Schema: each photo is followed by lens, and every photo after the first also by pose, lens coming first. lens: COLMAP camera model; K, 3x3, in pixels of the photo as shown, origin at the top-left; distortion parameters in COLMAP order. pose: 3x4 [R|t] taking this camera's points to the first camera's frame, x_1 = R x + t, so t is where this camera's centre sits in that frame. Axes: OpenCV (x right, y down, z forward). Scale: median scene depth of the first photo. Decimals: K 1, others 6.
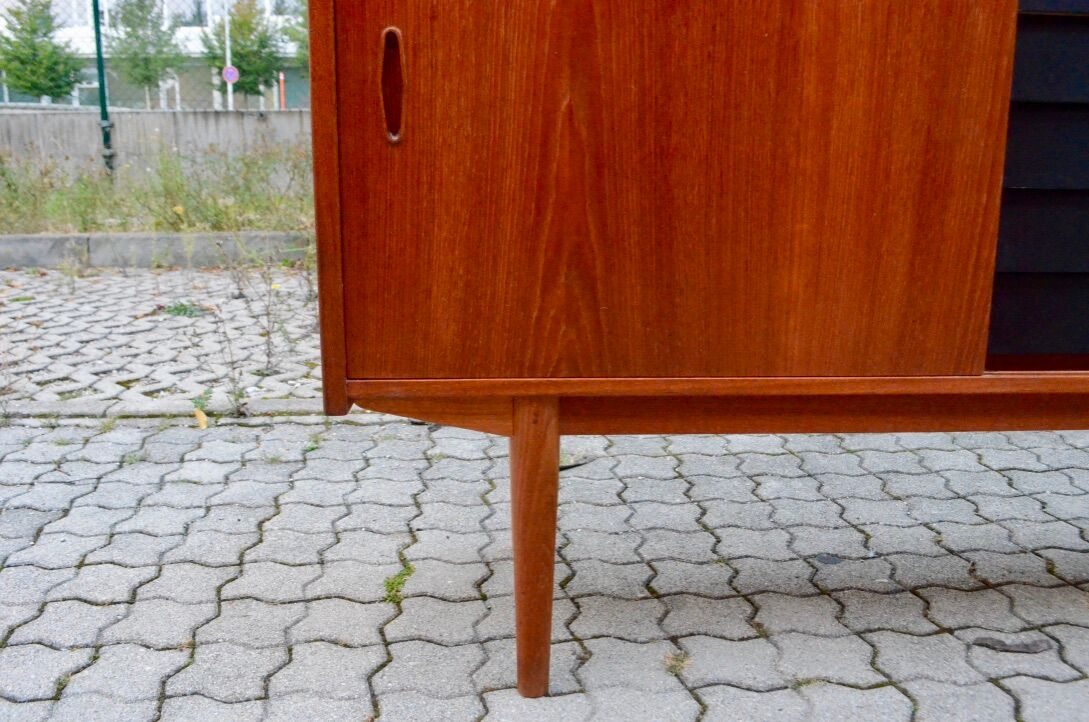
lens RADIAL K [[987.3, 0, 544.5], [0, 987.3, 361.0], [0, 0, 1]] dist [-0.068690, 0.003594]
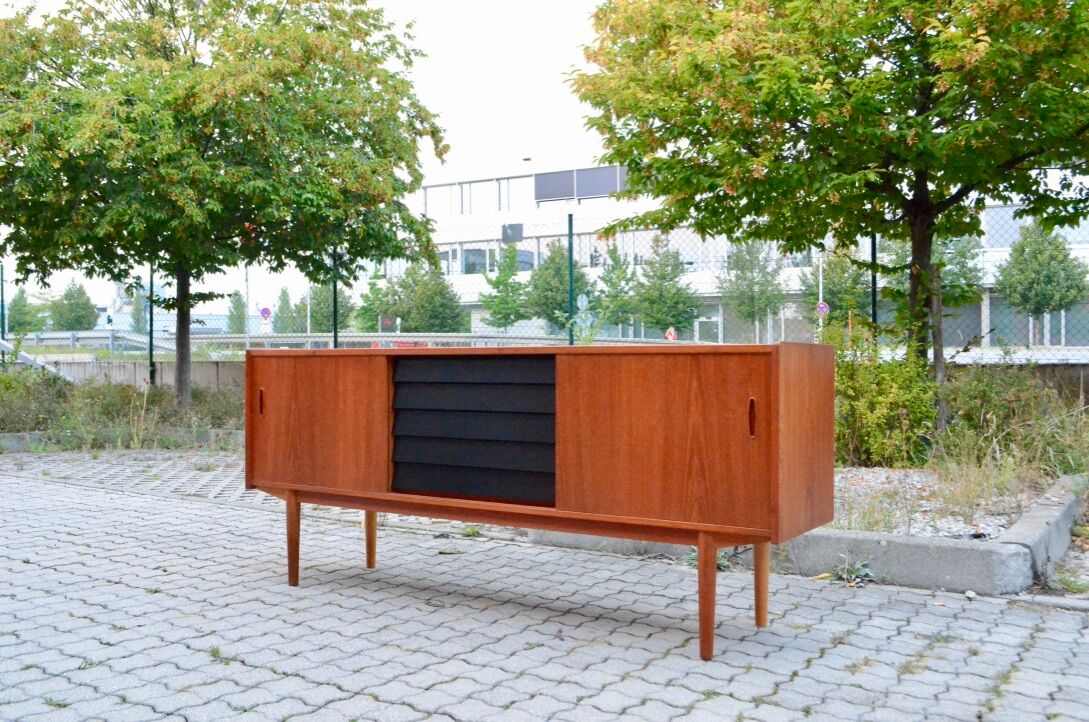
lens RADIAL K [[996.5, 0, 544.5], [0, 996.5, 361.0], [0, 0, 1]] dist [-0.068209, 0.008399]
pose [[0.808365, -0.004331, -0.588665, 1.064347], [-0.127379, 0.974996, -0.182092, 0.045005], [0.574735, 0.222181, 0.787601, -0.511808]]
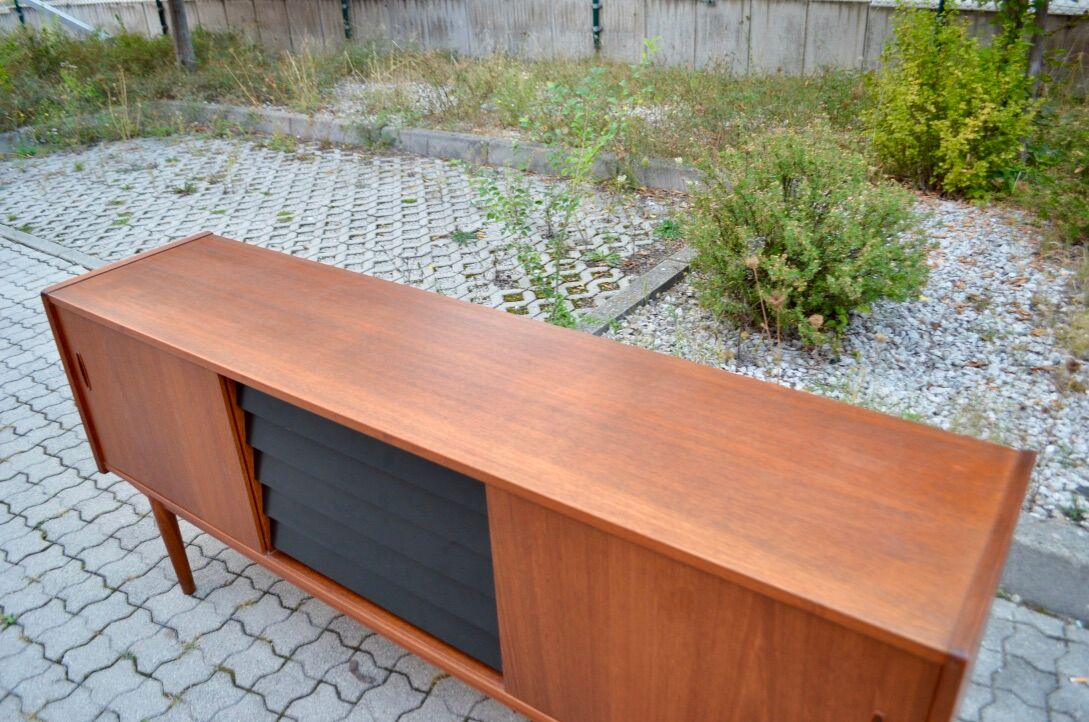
lens RADIAL K [[863.1, 0, 547.2], [0, 863.1, 359.2], [0, 0, 1]] dist [-0.076115, -0.000197]
pose [[0.785049, 0.258586, -0.562878, 0.710376], [-0.095757, 0.948436, 0.302159, -0.381392], [0.611988, -0.183310, 0.769330, 0.019459]]
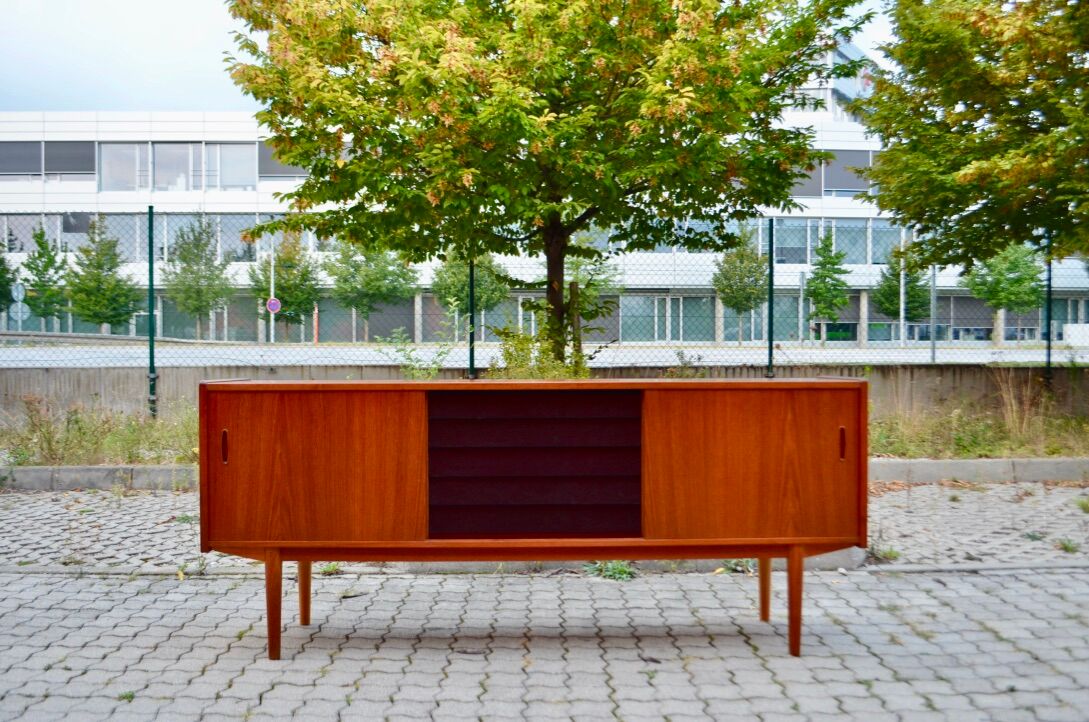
lens RADIAL K [[987.3, 0, 544.5], [0, 987.3, 361.0], [0, 0, 1]] dist [-0.068690, 0.003594]
pose [[0.999194, -0.007710, -0.039395, 0.356517], [-0.000867, 0.977010, -0.213192, 0.044190], [0.040133, 0.213054, 0.976216, -0.751482]]
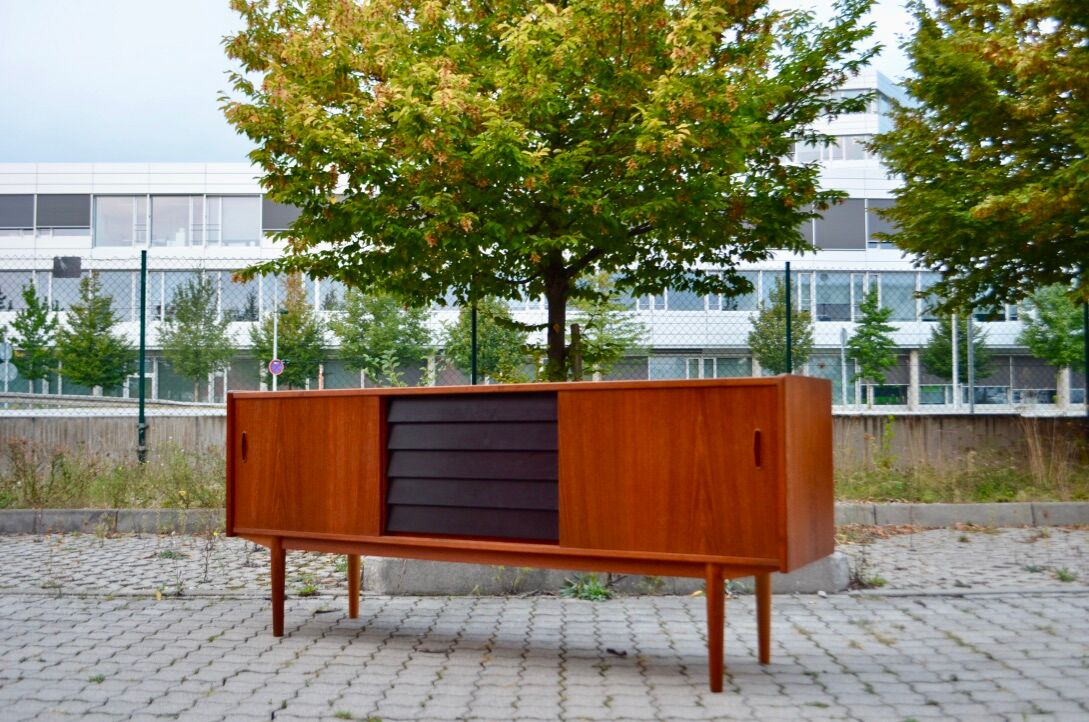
lens RADIAL K [[1073.8, 0, 541.7], [0, 1073.8, 358.8], [0, 0, 1]] dist [-0.055321, -0.005204]
pose [[0.997678, -0.013292, -0.066792, 0.443371], [-0.005906, 0.960187, -0.279296, 0.154198], [0.067845, 0.279042, 0.957879, -0.878307]]
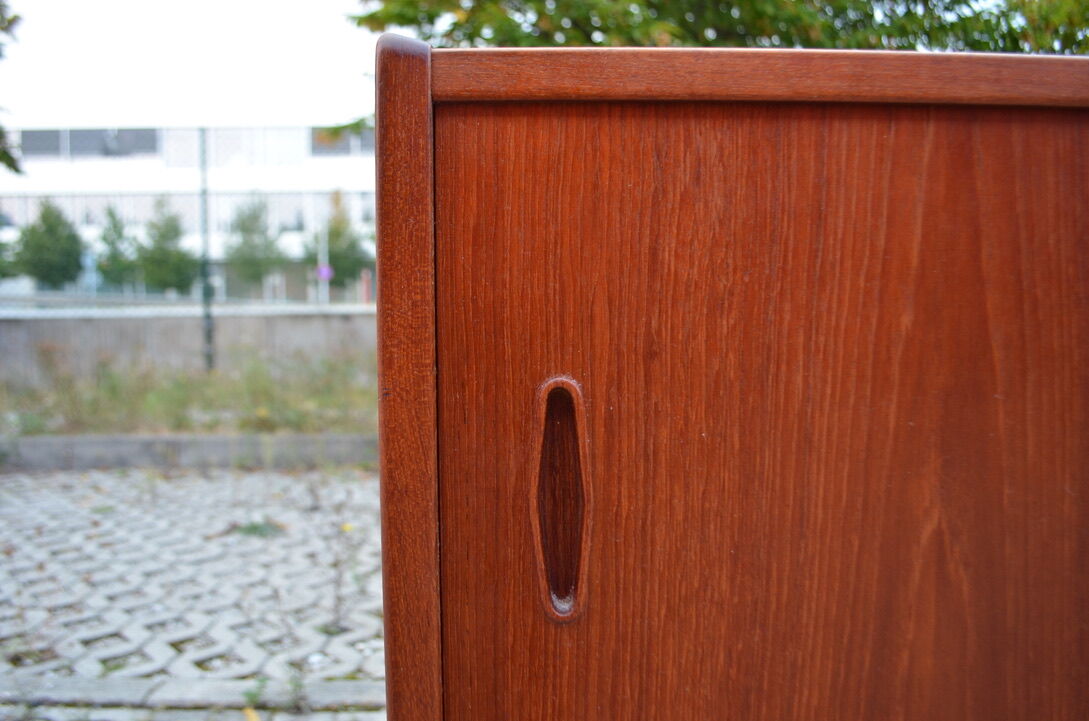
lens RADIAL K [[846.1, 0, 544.5], [0, 846.1, 360.5], [0, 0, 1]] dist [-0.074463, 0.002348]
pose [[0.998773, -0.011712, -0.048108, -0.049933], [0.003221, 0.984930, -0.172921, -0.096680], [0.049408, 0.172554, 0.983760, 0.209396]]
